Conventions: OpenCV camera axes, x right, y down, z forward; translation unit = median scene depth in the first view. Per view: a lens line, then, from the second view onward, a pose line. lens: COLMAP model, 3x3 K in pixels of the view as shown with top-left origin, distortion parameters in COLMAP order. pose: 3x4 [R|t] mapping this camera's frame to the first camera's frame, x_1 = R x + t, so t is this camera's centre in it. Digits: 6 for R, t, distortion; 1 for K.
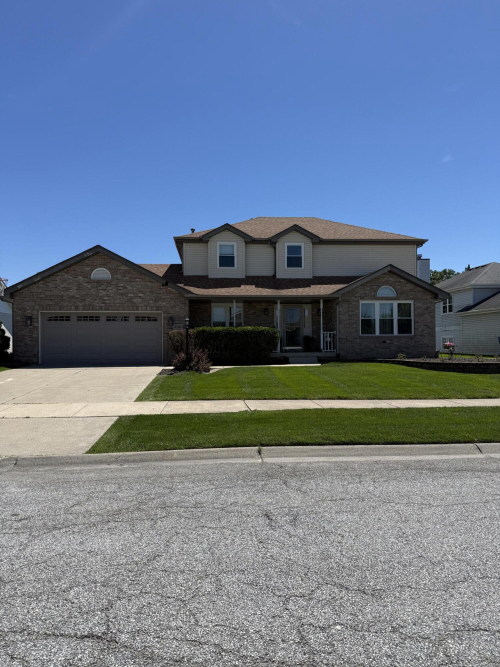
lens RADIAL K [[469.7, 0, 246.5], [0, 469.7, 337.2], [0, 0, 1]] dist [0.041301, -0.041665]
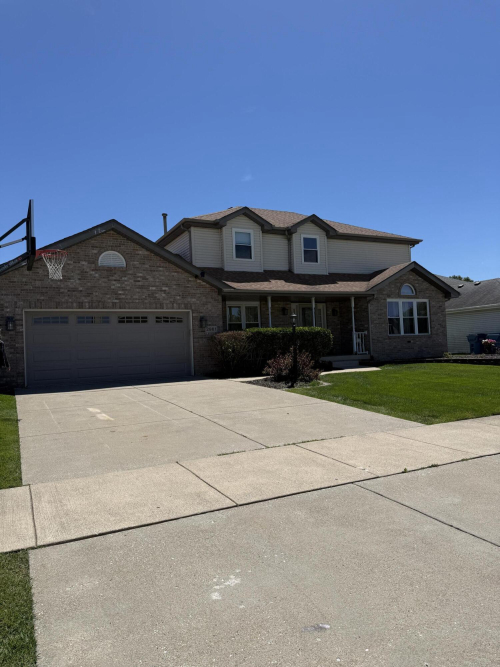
lens RADIAL K [[469.7, 0, 246.7], [0, 469.7, 331.6], [0, 0, 1]] dist [0.041301, -0.041665]
pose [[0.927098, -0.018129, 0.374381, -0.374898], [0.029782, 0.999235, -0.025365, 0.004051], [-0.373635, 0.034665, 0.926928, 0.231379]]
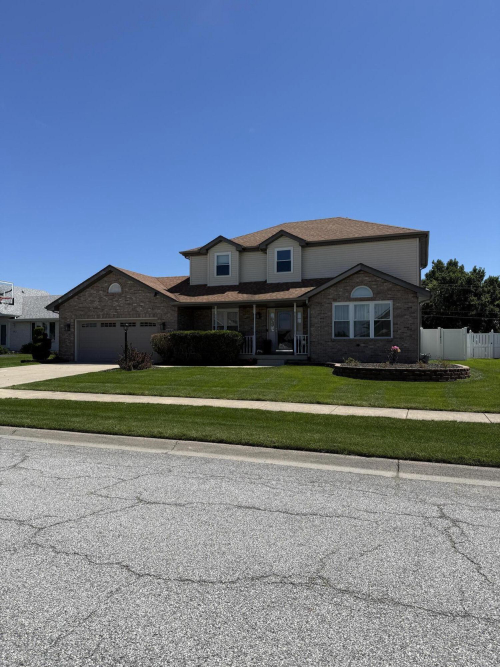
lens RADIAL K [[469.7, 0, 243.8], [0, 469.7, 331.2], [0, 0, 1]] dist [0.041301, -0.041665]
pose [[0.898523, -0.007431, -0.438863, 0.501643], [-0.001264, 0.999809, -0.019517, 0.000601], [0.438924, 0.018091, 0.898342, 0.052098]]
